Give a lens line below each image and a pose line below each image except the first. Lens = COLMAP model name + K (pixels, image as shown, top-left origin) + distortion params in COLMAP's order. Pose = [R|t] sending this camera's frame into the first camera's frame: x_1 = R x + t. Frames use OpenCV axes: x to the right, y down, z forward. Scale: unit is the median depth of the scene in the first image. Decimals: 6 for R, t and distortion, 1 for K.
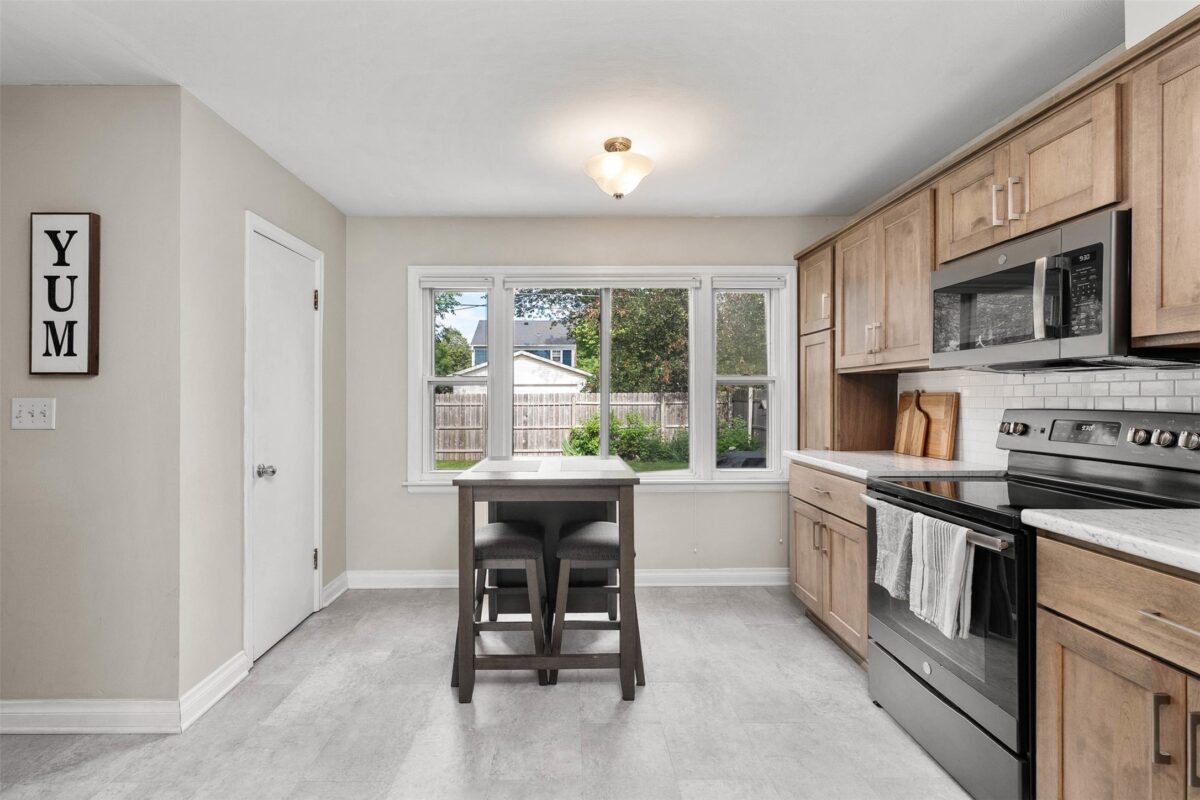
lens RADIAL K [[545.4, 0, 573.5], [0, 545.4, 394.8], [0, 0, 1]] dist [0.000385, 0.000099]
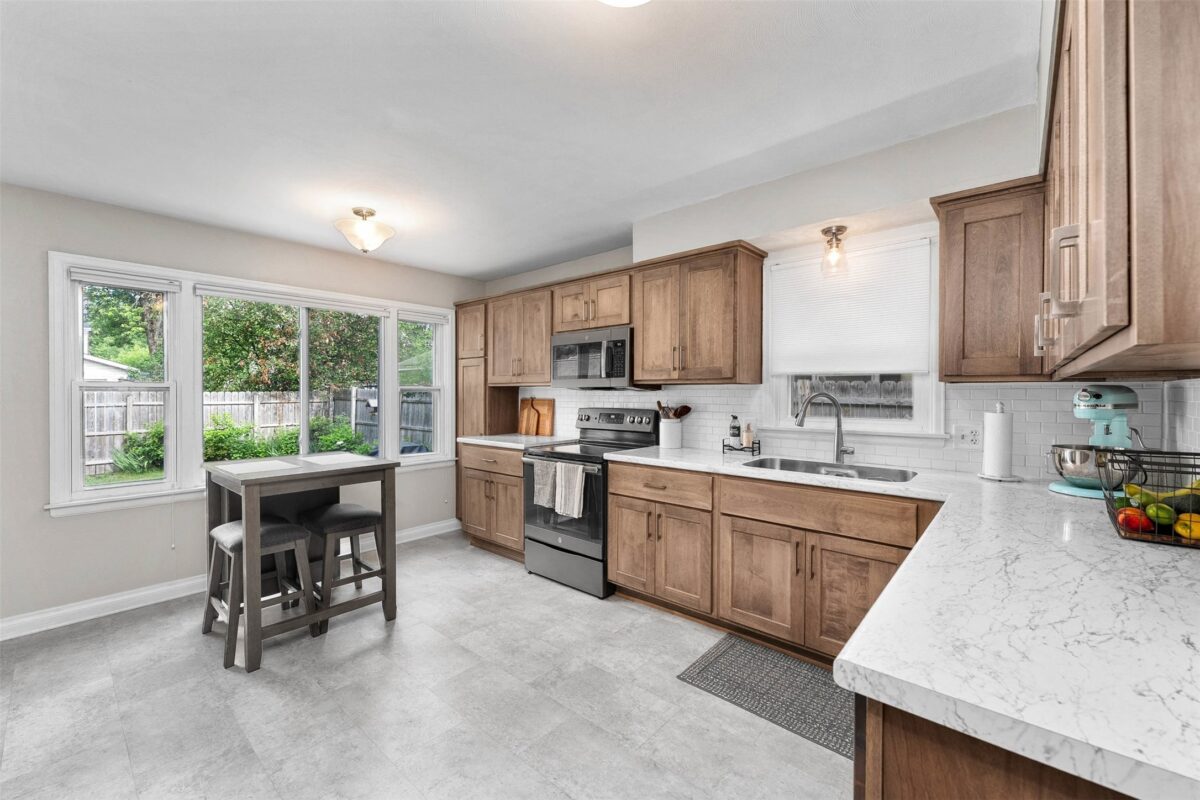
lens RADIAL K [[483.5, 0, 599.3], [0, 483.5, 396.6], [0, 0, 1]] dist [0.000604, -0.000166]
pose [[0.666805, -0.003544, 0.745224, -0.440968], [-0.003875, 0.999959, 0.008223, -0.028296], [-0.745222, -0.008371, 0.666764, -0.213481]]
